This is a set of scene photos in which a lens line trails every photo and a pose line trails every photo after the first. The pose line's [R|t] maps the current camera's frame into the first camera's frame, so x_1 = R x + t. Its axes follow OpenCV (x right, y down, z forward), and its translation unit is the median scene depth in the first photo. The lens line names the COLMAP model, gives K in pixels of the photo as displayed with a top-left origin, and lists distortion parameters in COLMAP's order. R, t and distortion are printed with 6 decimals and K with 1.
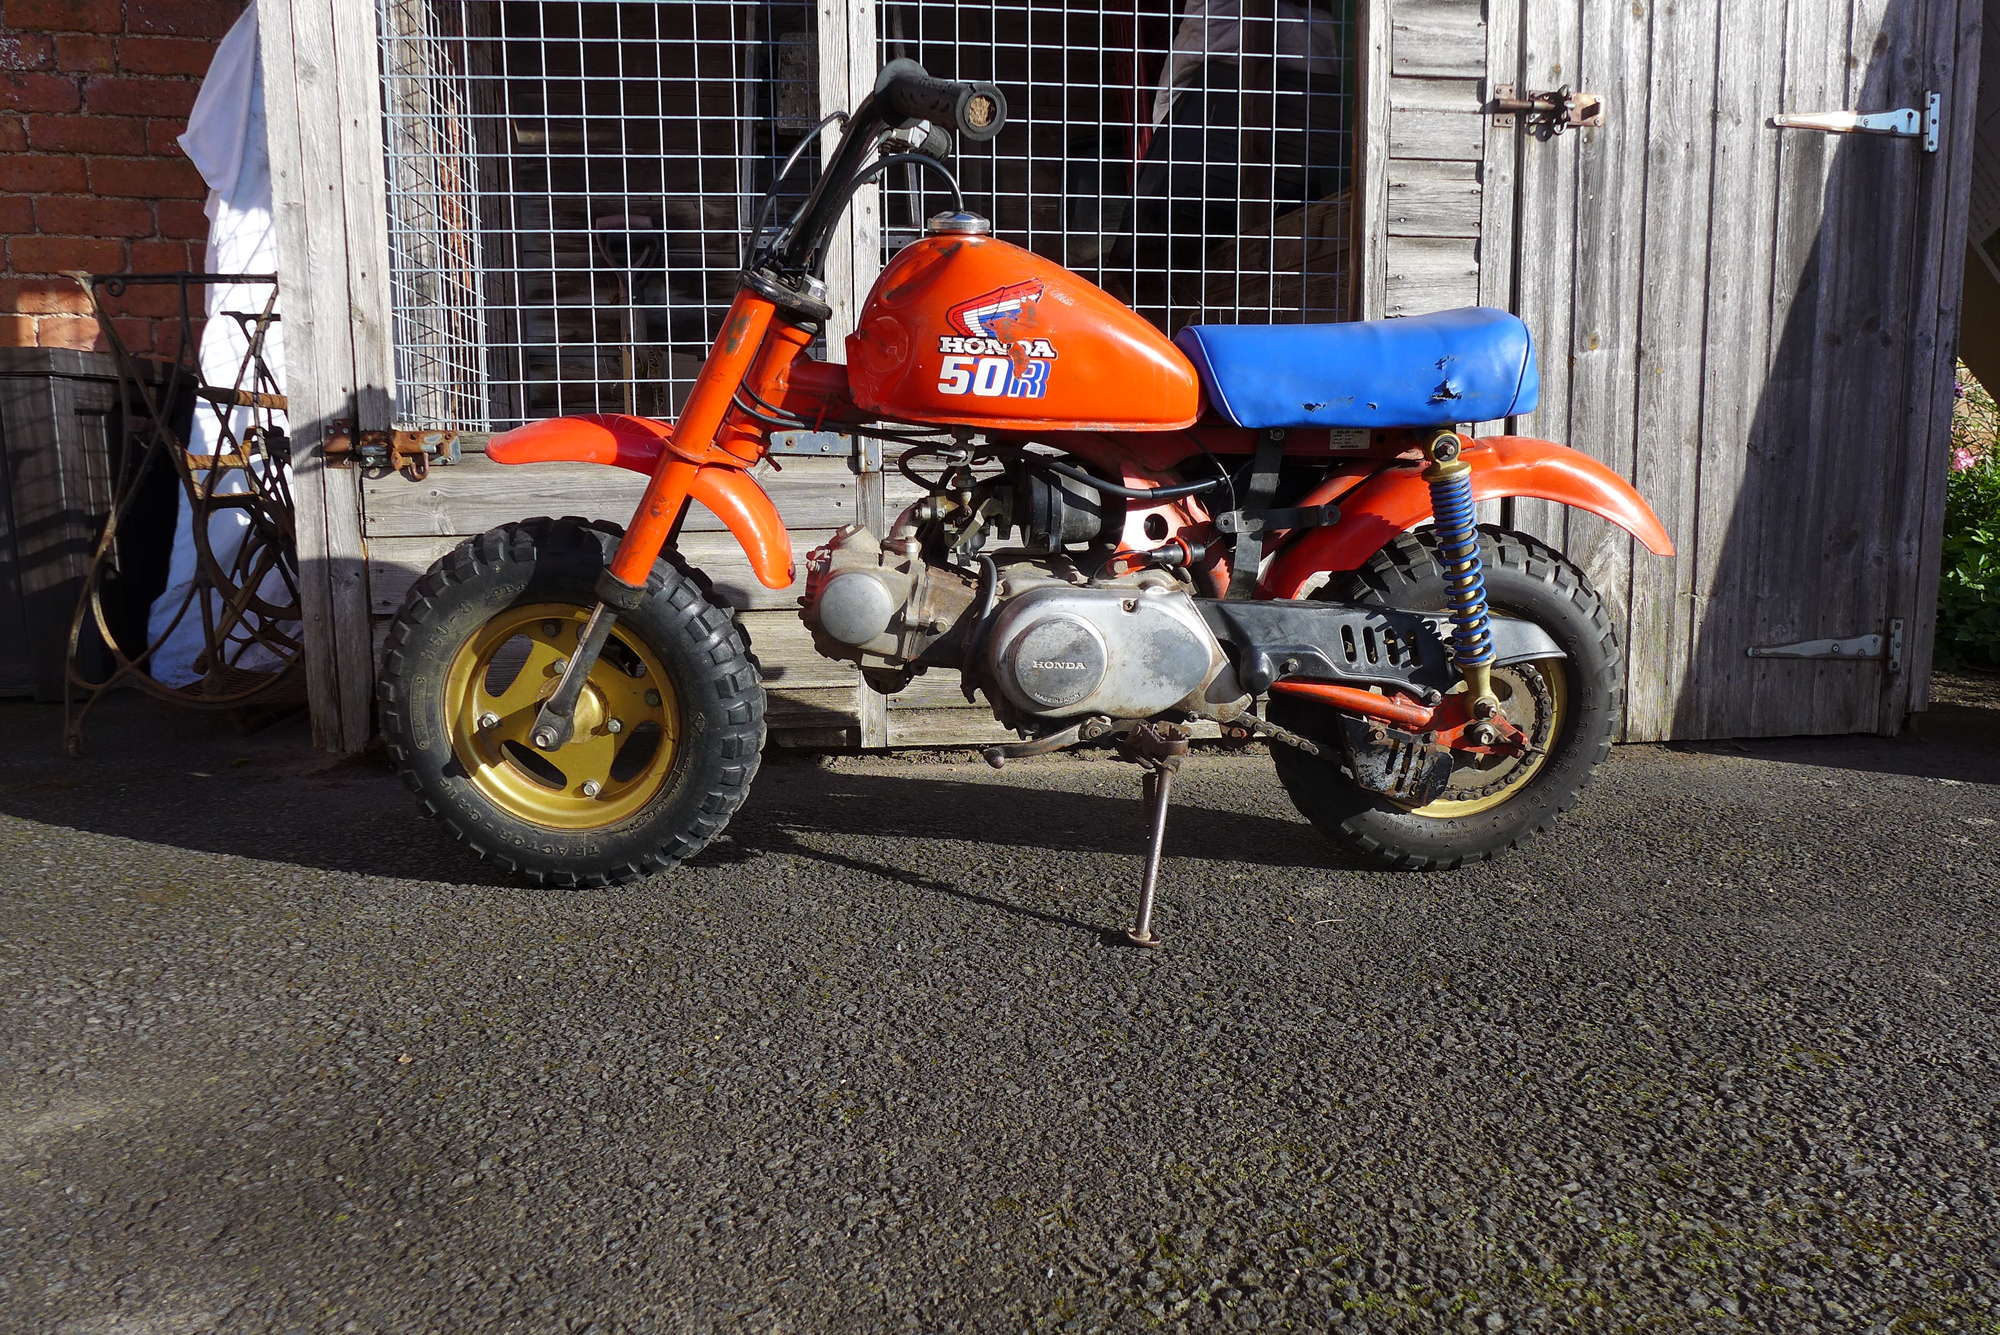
lens RADIAL K [[1383.6, 0, 999.5], [0, 1383.6, 673.0], [0, 0, 1]] dist [-0.053285, 0.015247]
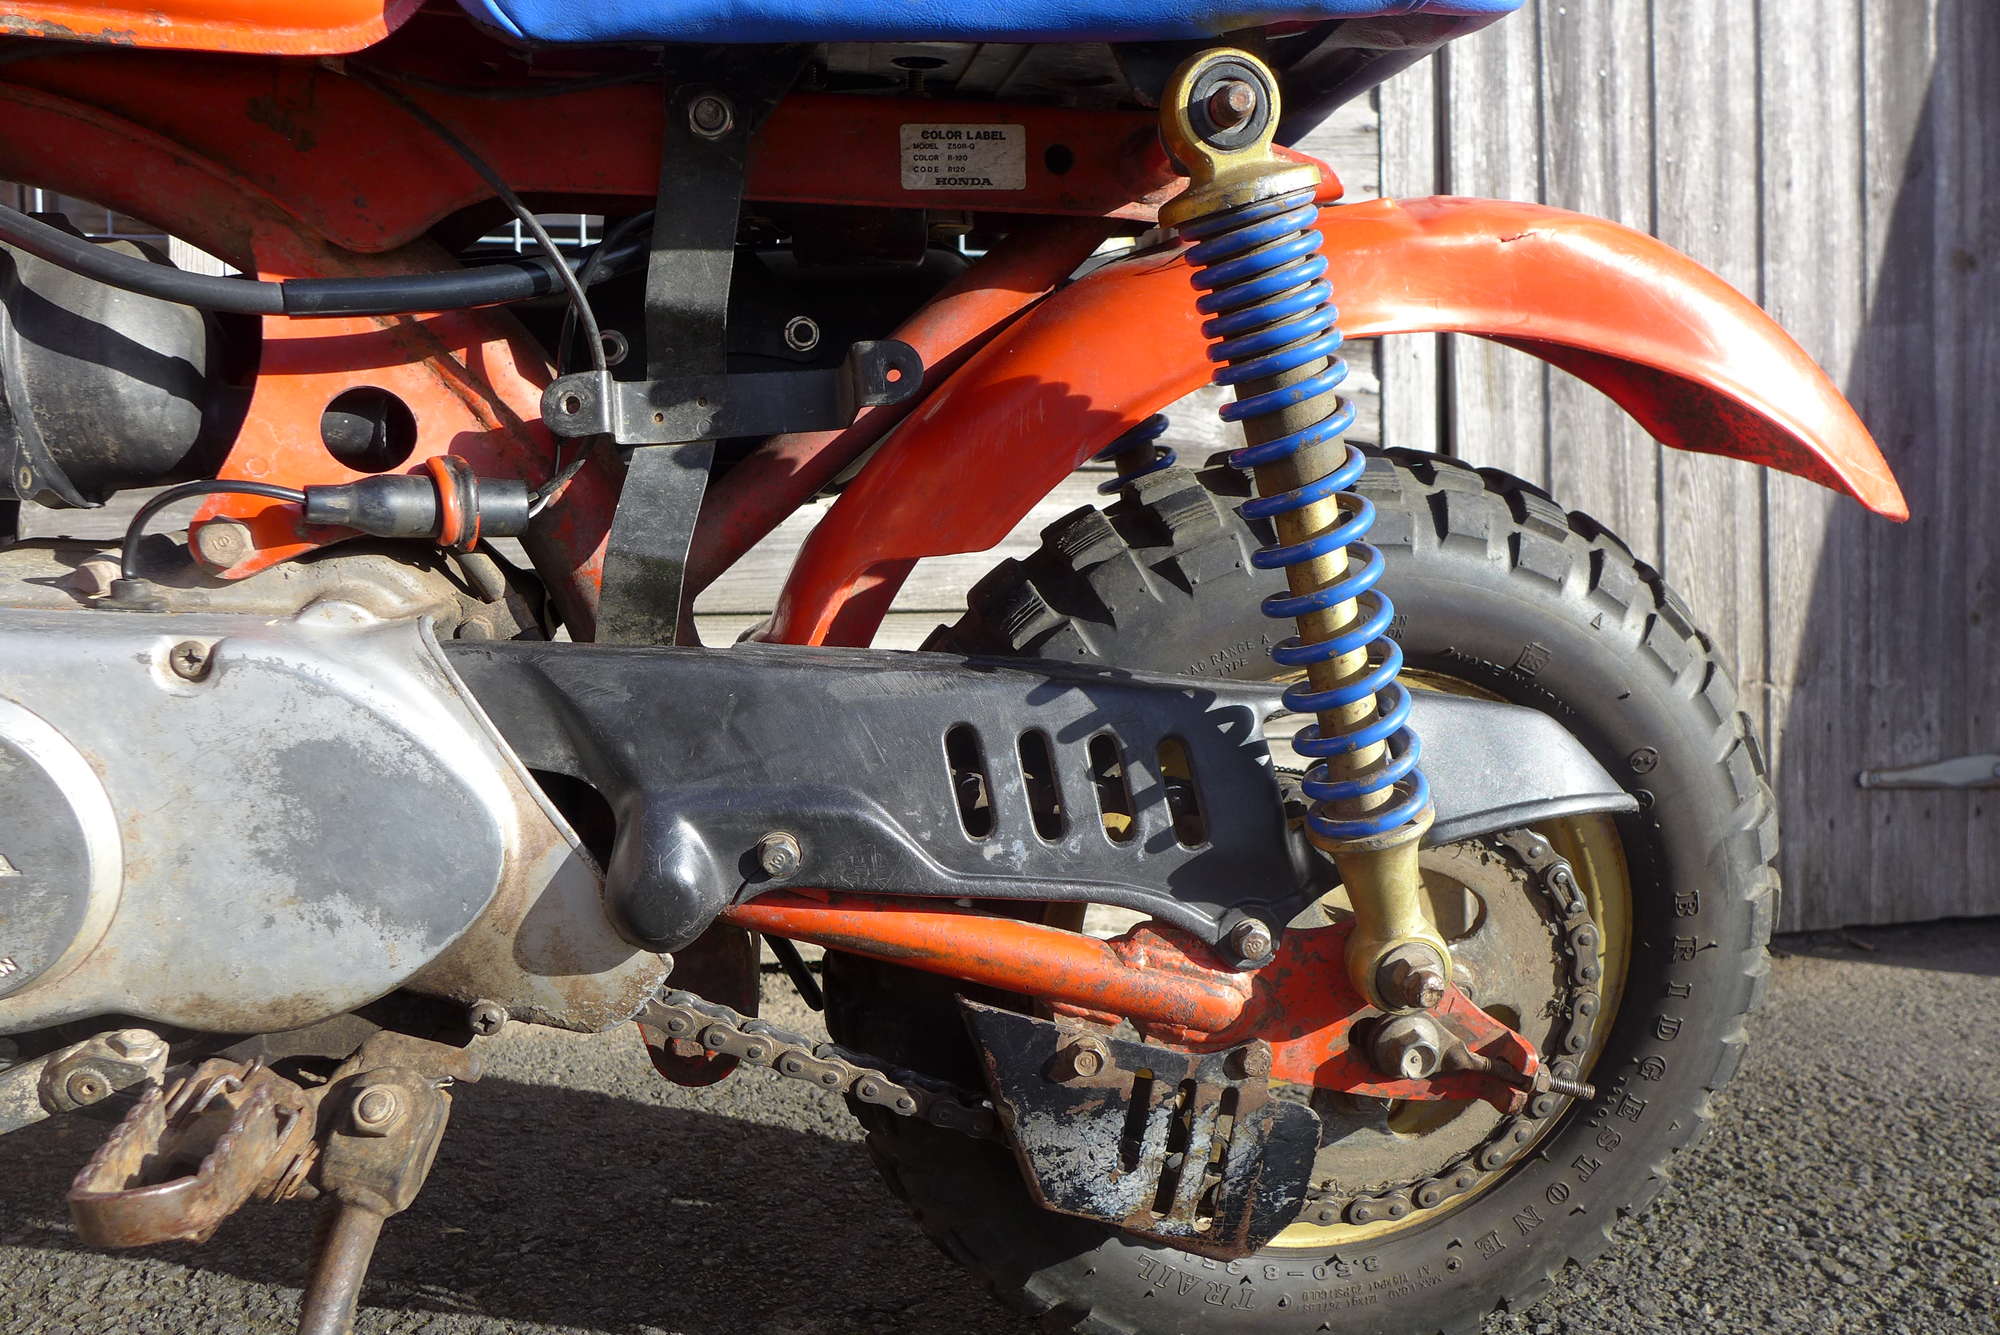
lens RADIAL K [[1383.6, 0, 994.7], [0, 1383.6, 657.0], [0, 0, 1]] dist [-0.053285, 0.015247]
pose [[0.999367, -0.009096, 0.034403, 0.168629], [0.012791, 0.993988, -0.108742, -0.010087], [-0.033207, 0.109113, 0.993475, 0.462687]]
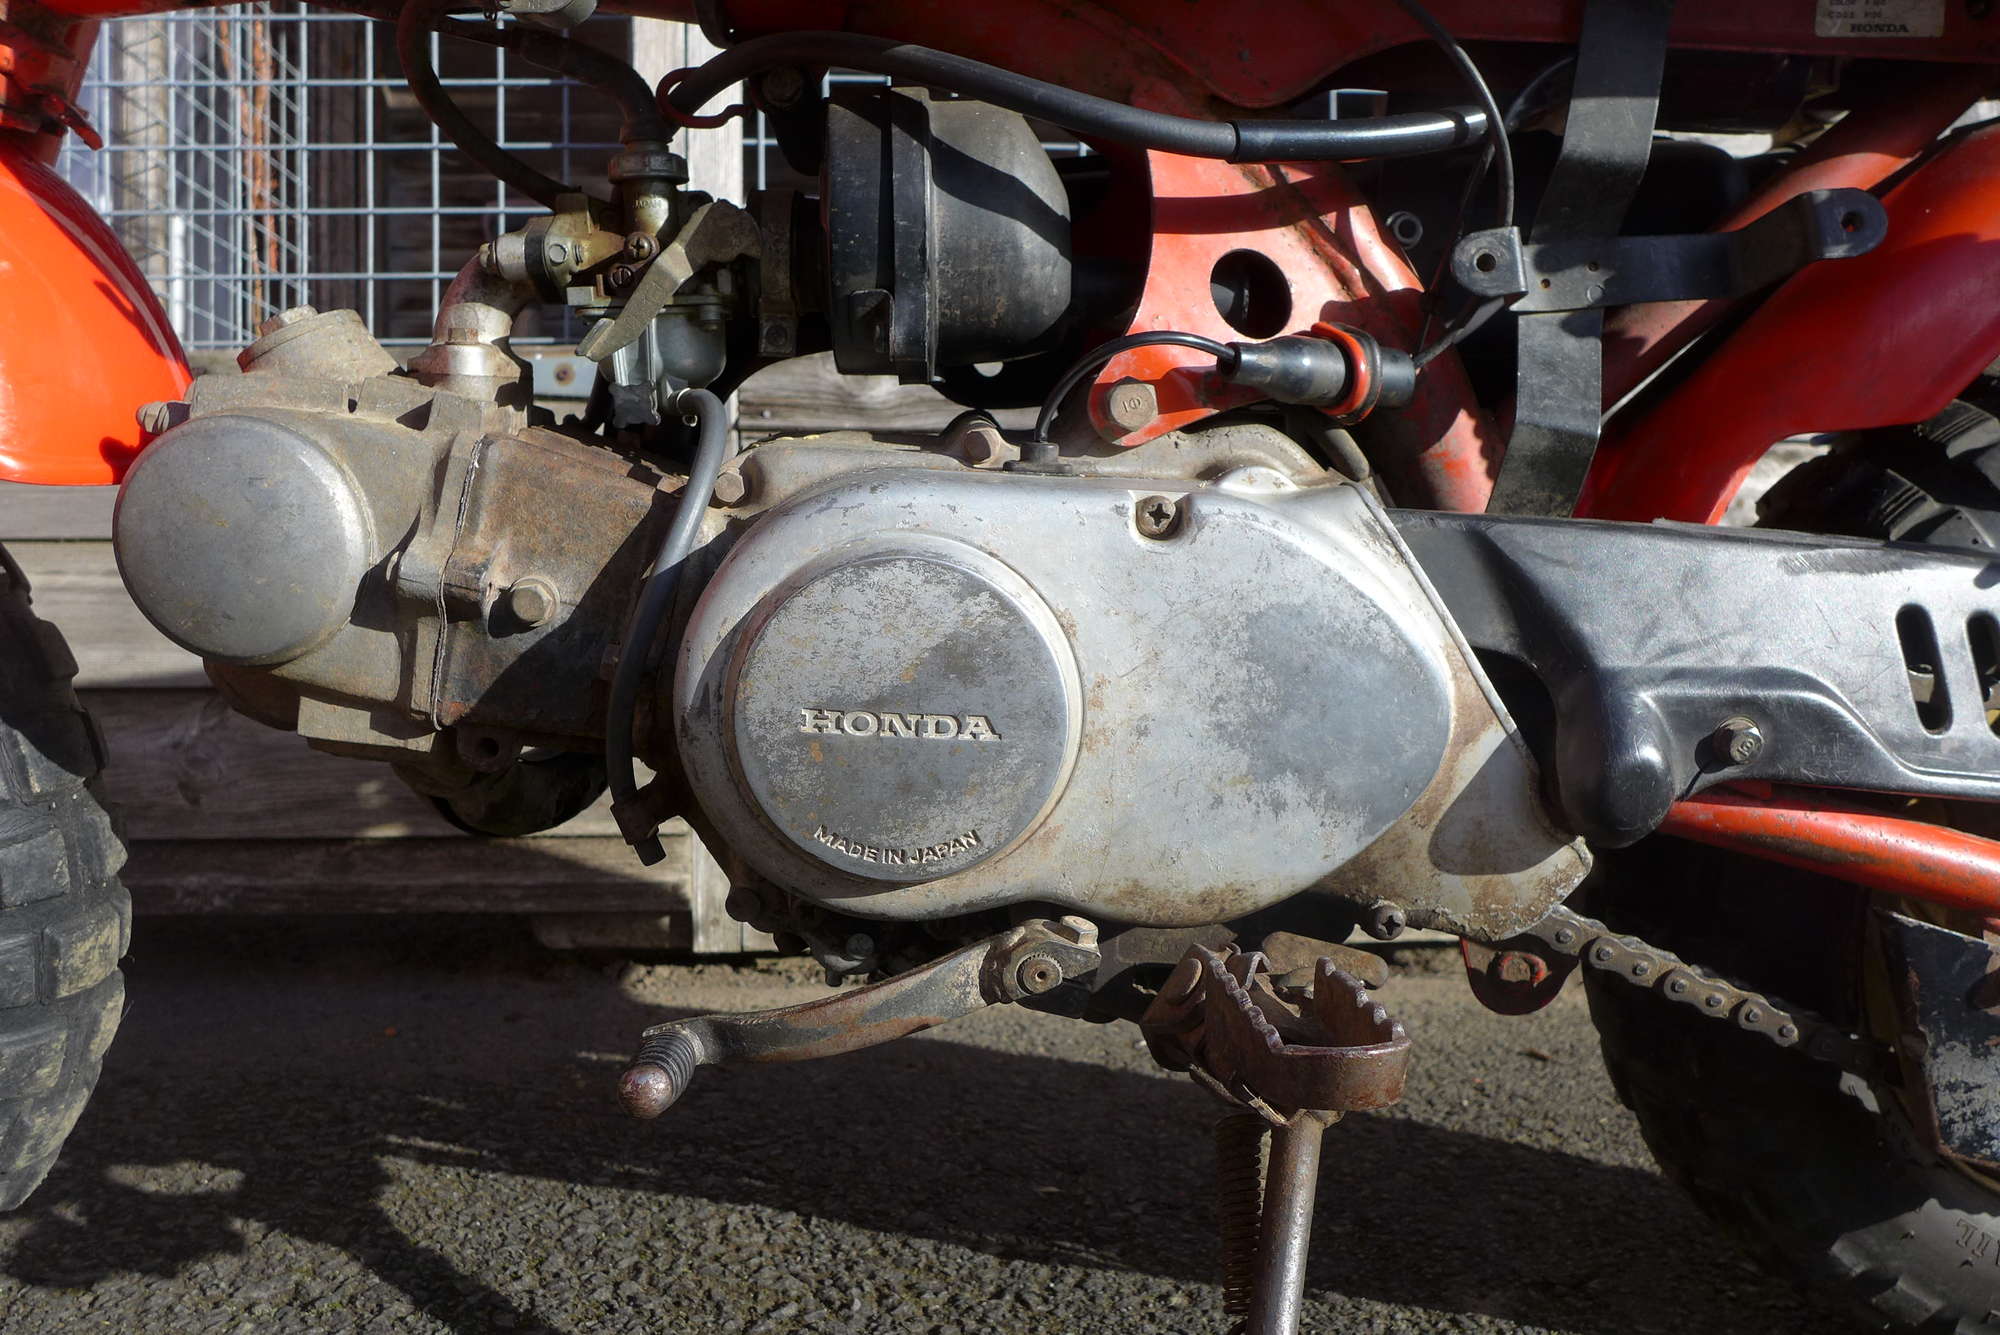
lens RADIAL K [[1383.6, 0, 984.3], [0, 1383.6, 660.4], [0, 0, 1]] dist [-0.053285, 0.015247]
pose [[0.996853, -0.001421, -0.079261, 0.053074], [-0.008793, 0.991687, -0.128373, 0.010568], [0.078784, 0.128666, 0.988553, 0.477729]]
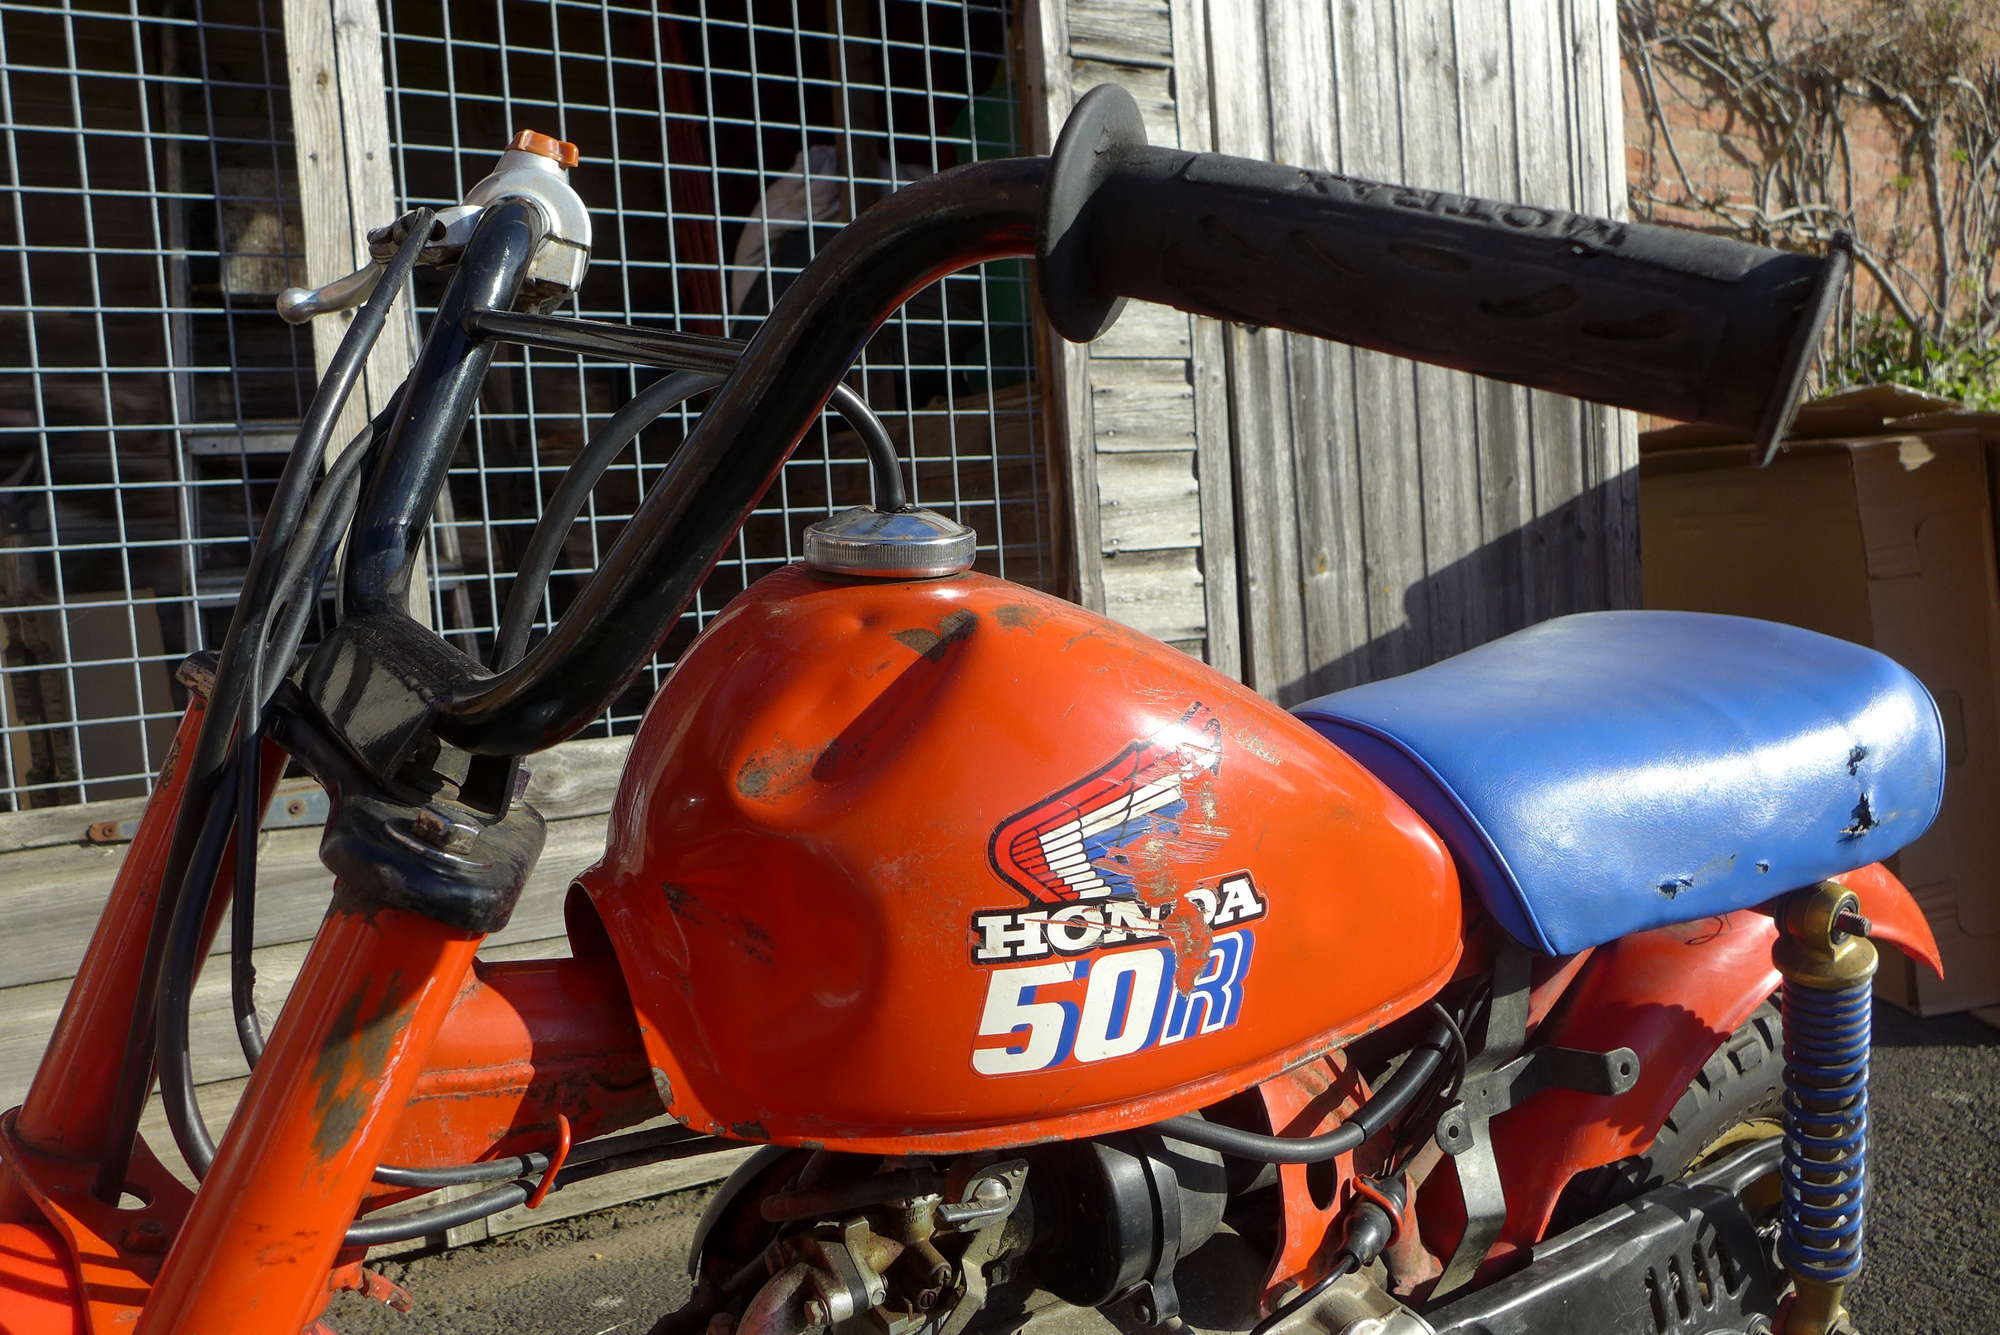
lens RADIAL K [[1383.6, 0, 982.9], [0, 1383.6, 657.1], [0, 0, 1]] dist [-0.053285, 0.015247]
pose [[0.937476, -0.078323, 0.339122, -0.059770], [0.110855, 0.990801, -0.077618, -0.146292], [-0.329923, 0.110358, 0.937535, 0.282363]]
